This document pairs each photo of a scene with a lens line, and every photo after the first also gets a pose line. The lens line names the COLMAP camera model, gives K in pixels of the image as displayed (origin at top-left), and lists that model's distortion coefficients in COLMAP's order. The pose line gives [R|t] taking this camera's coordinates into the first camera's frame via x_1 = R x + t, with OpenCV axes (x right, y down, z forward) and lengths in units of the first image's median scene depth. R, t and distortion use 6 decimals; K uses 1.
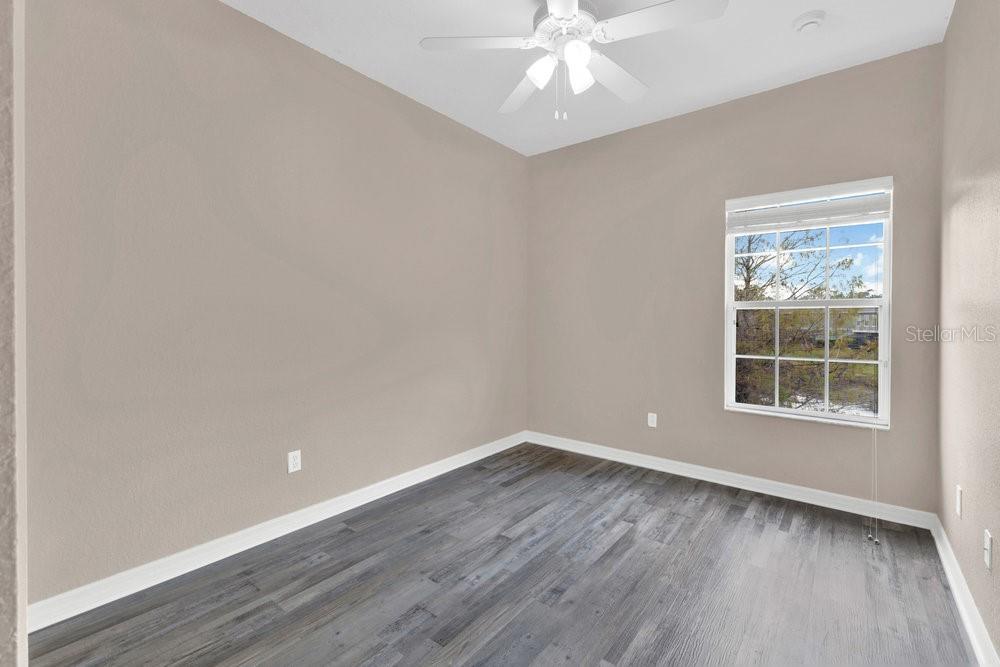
lens RADIAL K [[435.8, 0, 500.0], [0, 435.8, 333.5], [0, 0, 1]] dist [0.030385, -0.000132]
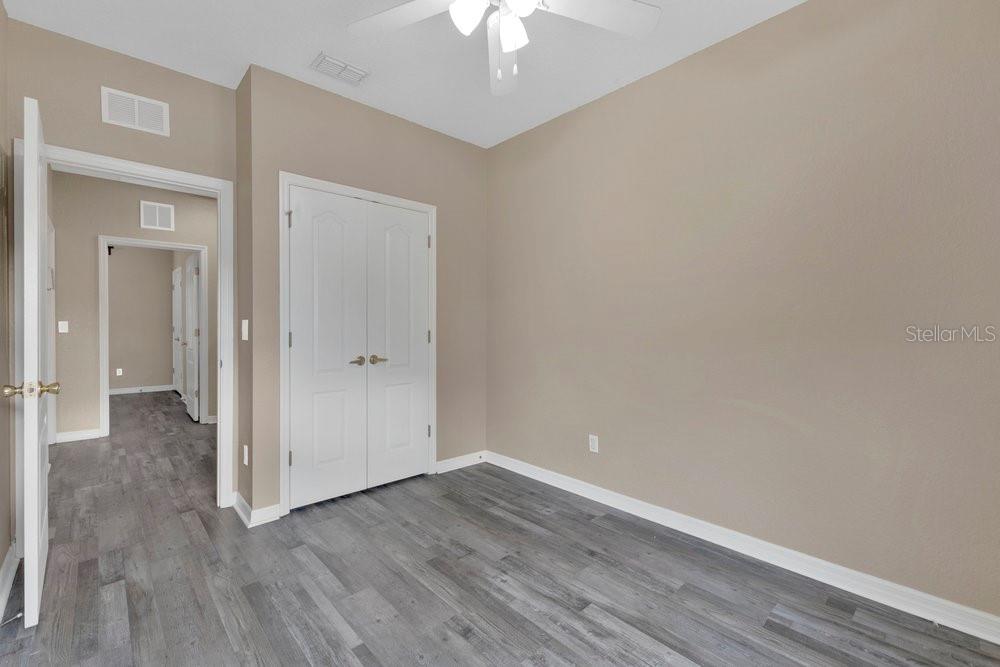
lens RADIAL K [[435.8, 0, 500.0], [0, 435.8, 333.5], [0, 0, 1]] dist [0.030385, -0.000132]
pose [[-0.170126, 0.005064, -0.985409, 0.850146], [-0.027449, 0.999574, 0.009876, -0.022872], [0.985040, 0.028729, -0.169915, 1.028842]]
